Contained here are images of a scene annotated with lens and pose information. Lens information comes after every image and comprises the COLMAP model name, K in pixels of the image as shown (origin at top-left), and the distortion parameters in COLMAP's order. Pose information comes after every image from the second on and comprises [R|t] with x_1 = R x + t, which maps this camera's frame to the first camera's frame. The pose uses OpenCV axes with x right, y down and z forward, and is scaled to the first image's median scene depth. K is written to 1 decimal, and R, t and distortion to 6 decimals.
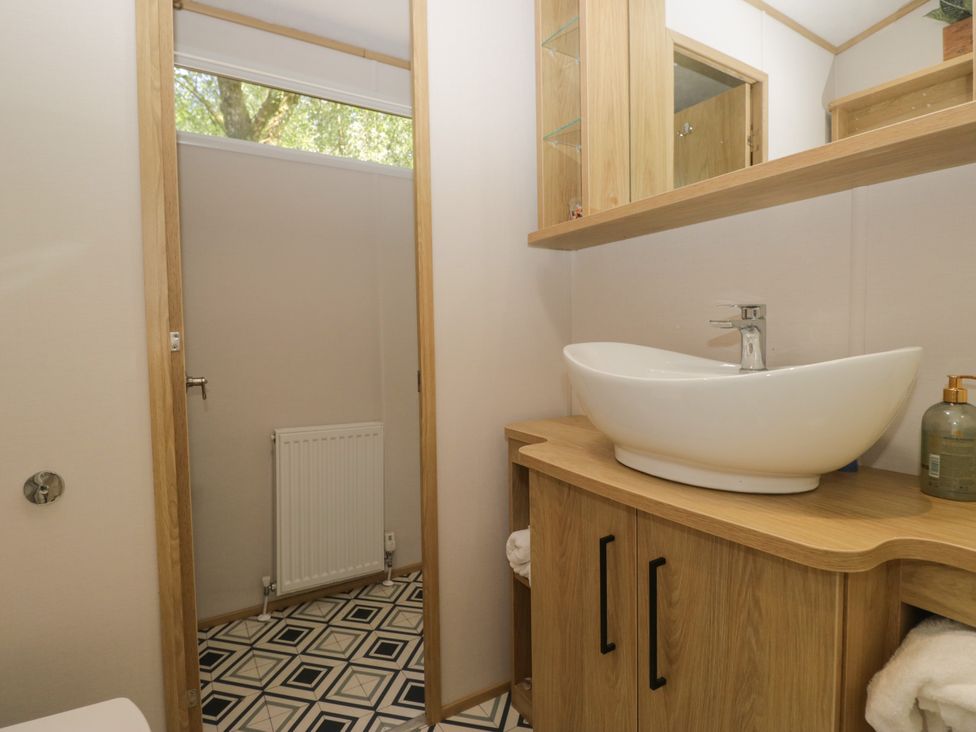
lens RADIAL K [[511.8, 0, 496.5], [0, 511.8, 355.6], [0, 0, 1]] dist [-0.000736, -0.012179]
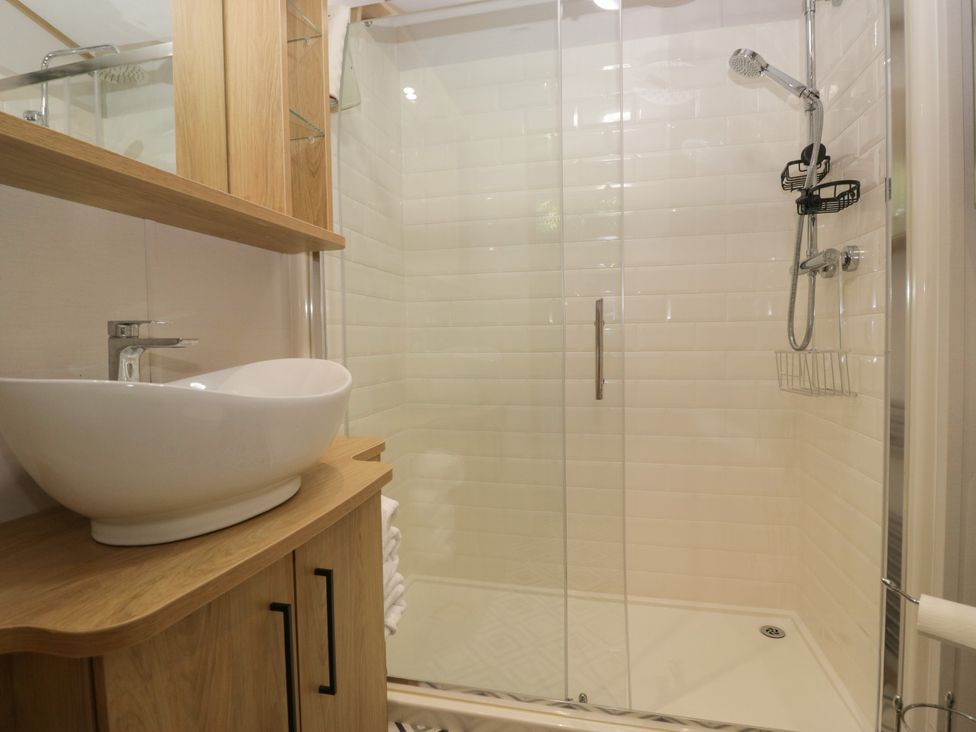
lens RADIAL K [[511.8, 0, 496.5], [0, 511.8, 355.6], [0, 0, 1]] dist [-0.000736, -0.012179]
pose [[-0.708649, 0.005698, 0.705538, -0.346956], [0.051626, 0.997706, 0.043796, -0.030467], [-0.703670, 0.067460, -0.707317, 0.764668]]
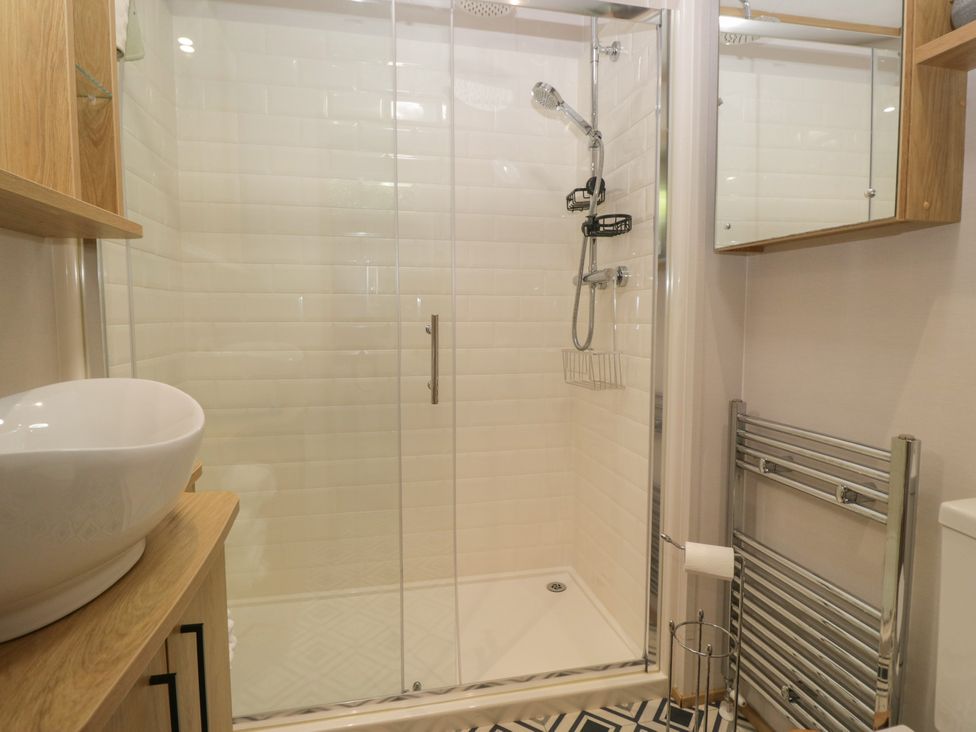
lens RADIAL K [[525.1, 0, 487.3], [0, 525.1, 356.2], [0, 0, 1]] dist [-0.001299, -0.013857]
pose [[-0.941121, -0.006985, 0.337999, -0.260178], [0.028133, 0.994701, 0.098890, -0.083239], [-0.336898, 0.102576, -0.935937, 0.866805]]
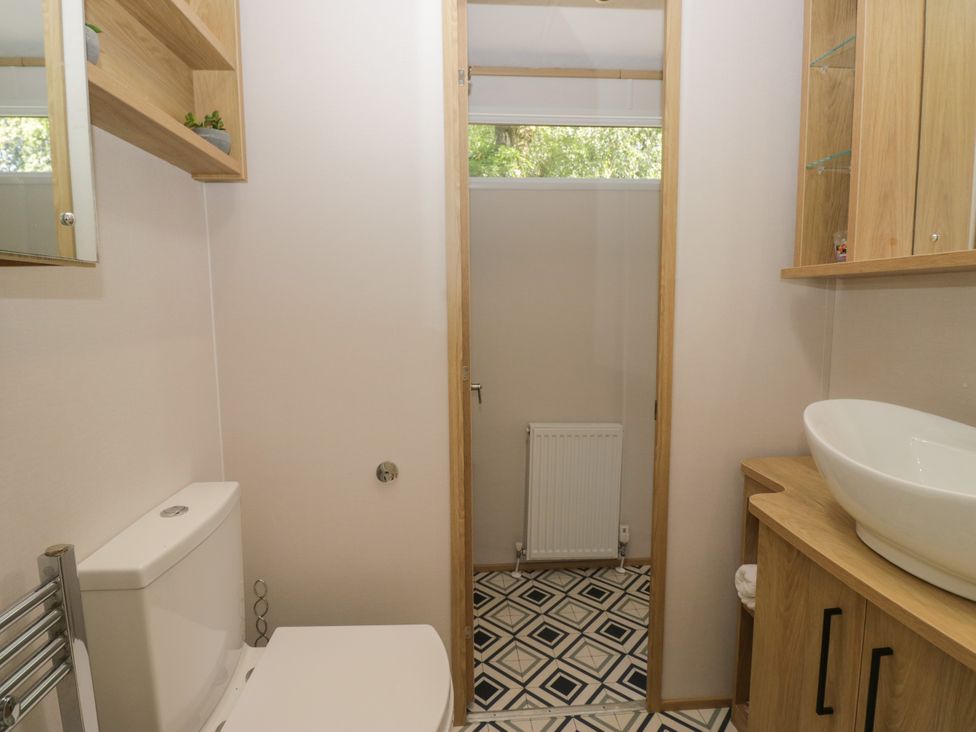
lens RADIAL K [[525.1, 0, 487.3], [0, 525.1, 356.2], [0, 0, 1]] dist [-0.001299, -0.013857]
pose [[0.884881, 0.060698, -0.461845, 0.033376], [-0.024526, 0.996170, 0.083929, -0.127182], [0.465171, -0.062940, 0.882981, -0.118633]]
